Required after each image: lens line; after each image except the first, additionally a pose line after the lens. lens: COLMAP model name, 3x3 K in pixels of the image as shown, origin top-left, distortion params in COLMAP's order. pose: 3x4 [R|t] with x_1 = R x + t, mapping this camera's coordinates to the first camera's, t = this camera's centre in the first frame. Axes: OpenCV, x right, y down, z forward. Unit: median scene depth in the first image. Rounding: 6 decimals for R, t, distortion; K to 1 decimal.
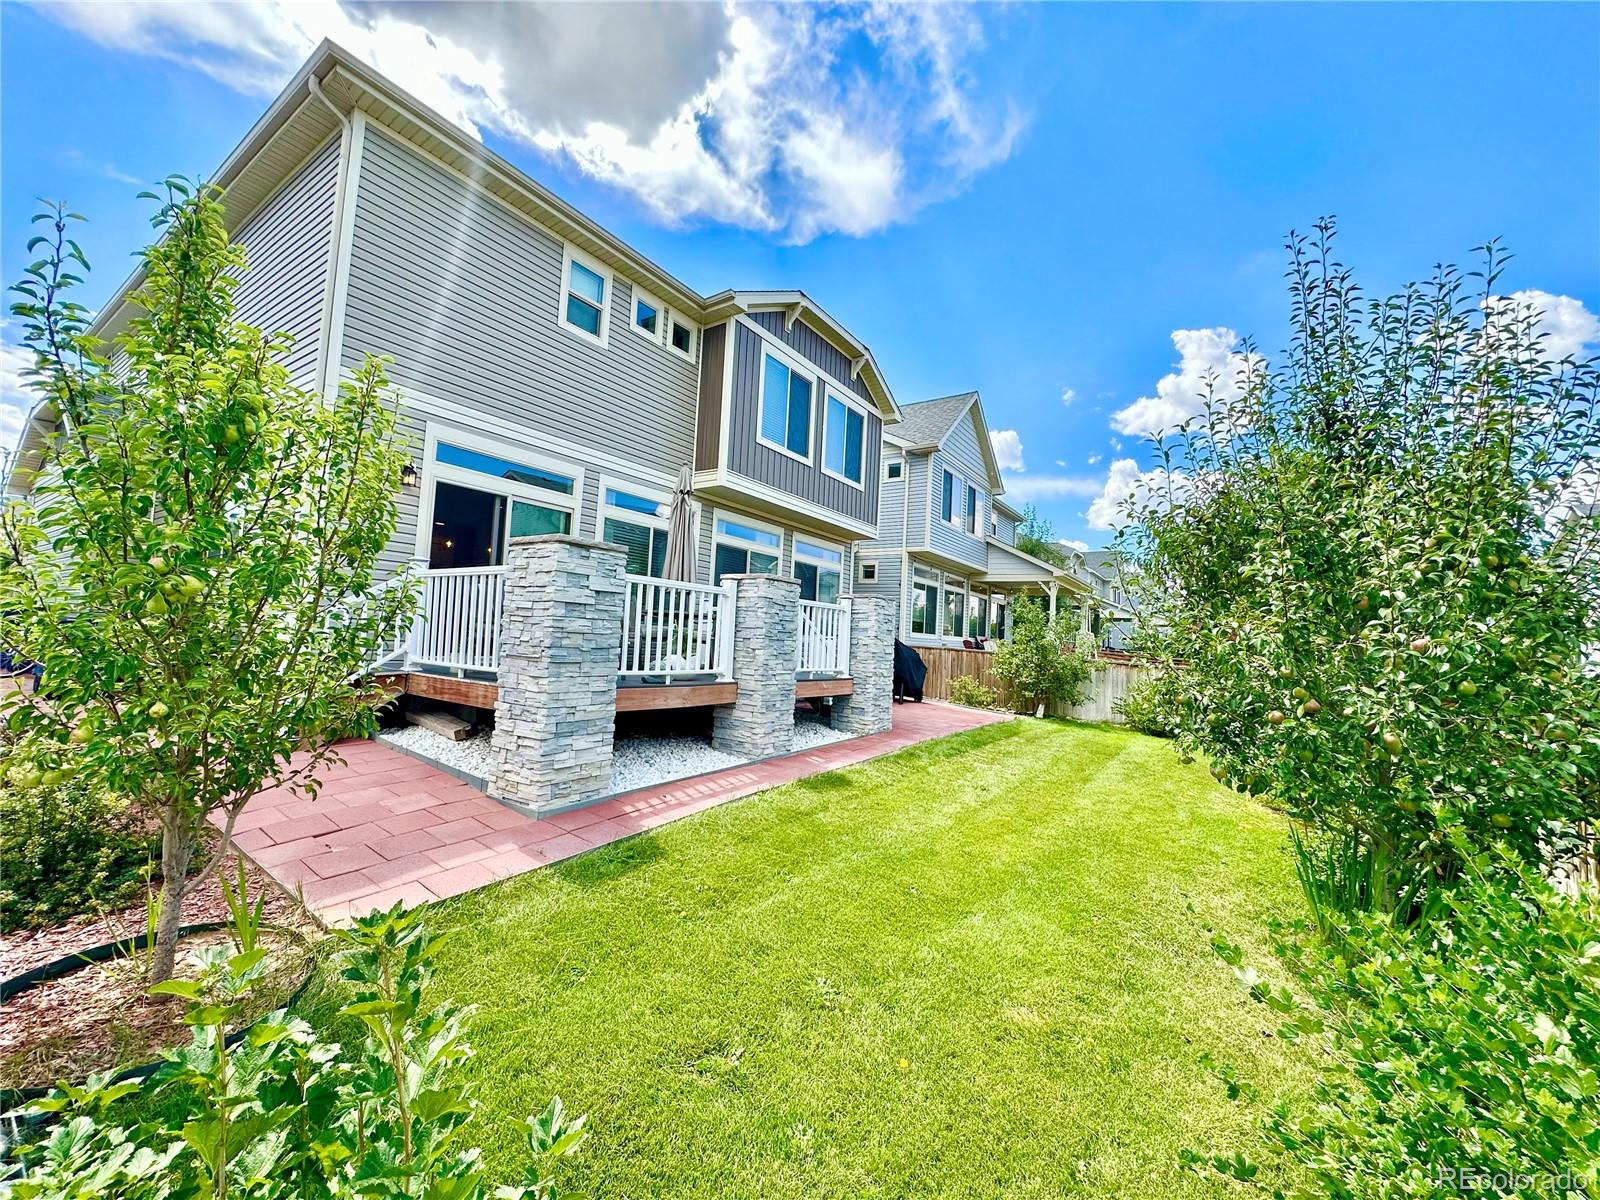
lens RADIAL K [[641.4, 0, 806.8], [0, 641.4, 601.4], [0, 0, 1]] dist [-0.001004, 0.000177]
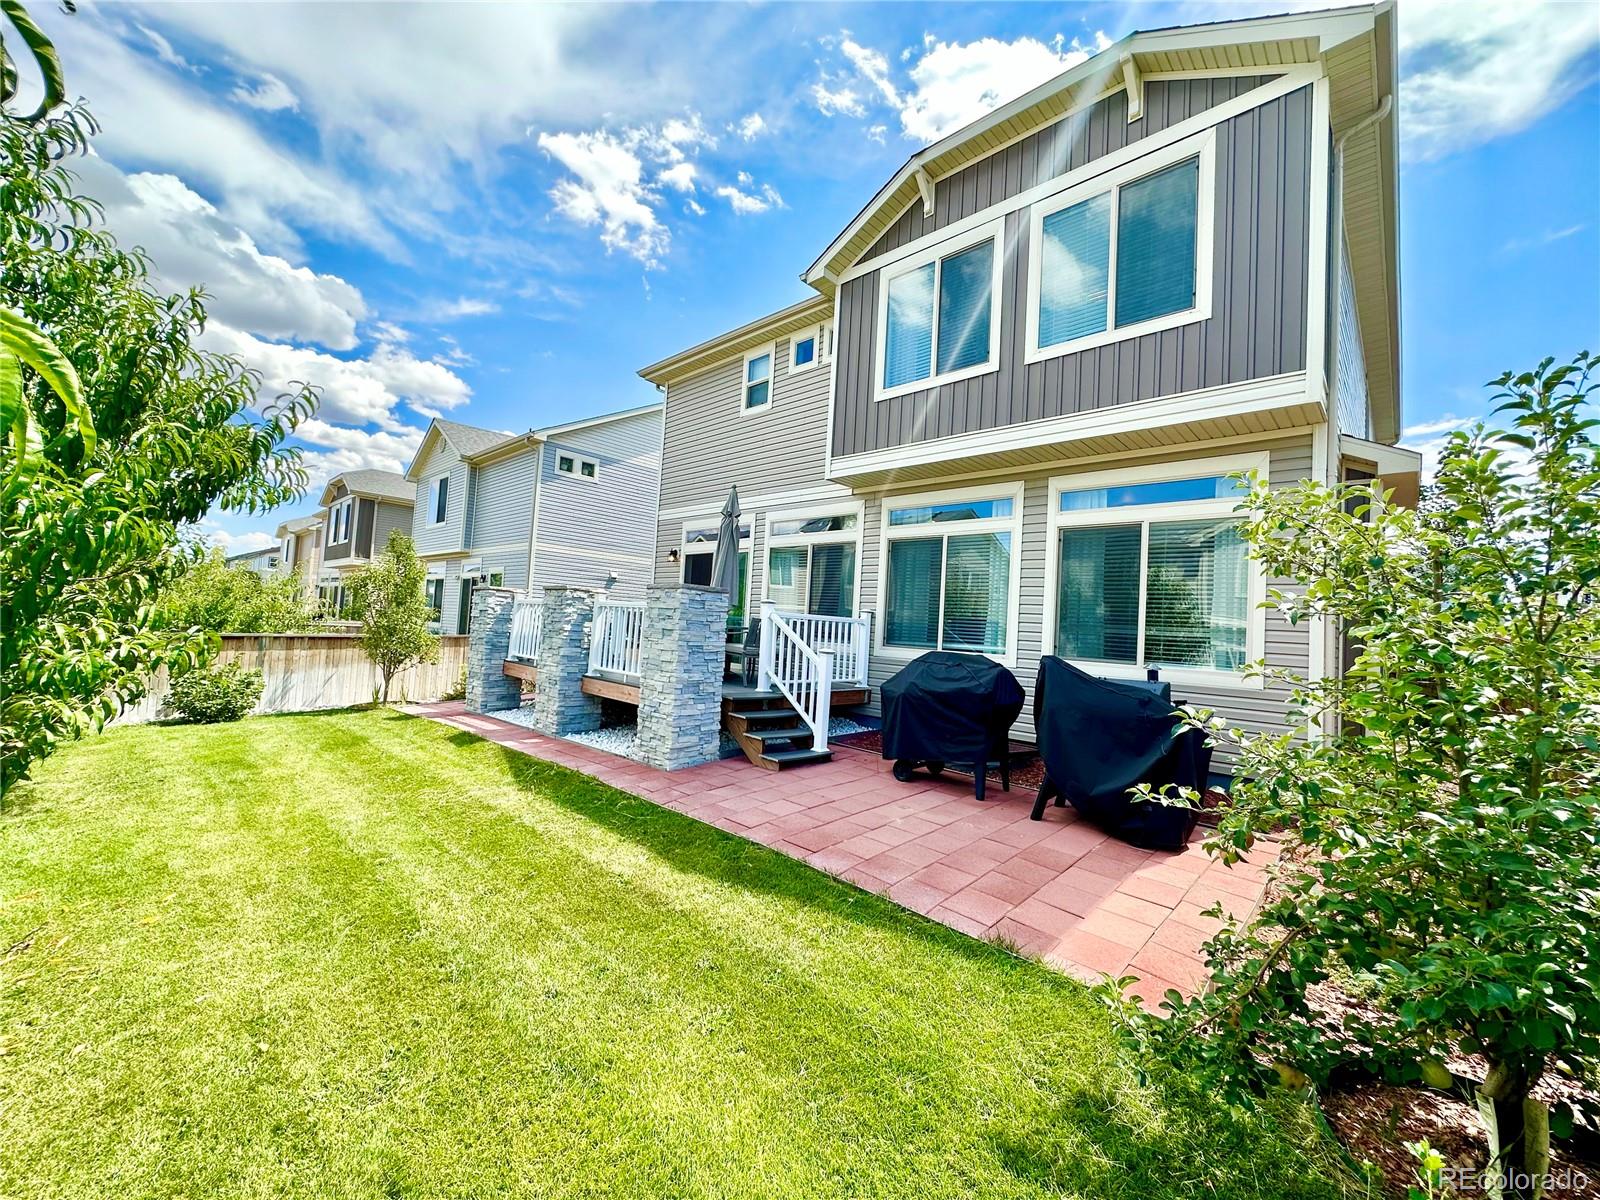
lens RADIAL K [[641.4, 0, 806.8], [0, 641.4, 601.4], [0, 0, 1]] dist [-0.001004, 0.000177]
pose [[-0.153131, -0.111358, -0.981912, 0.761395], [-0.008181, 0.993739, -0.111423, 0.088486], [0.988172, -0.009030, -0.153084, 1.183701]]
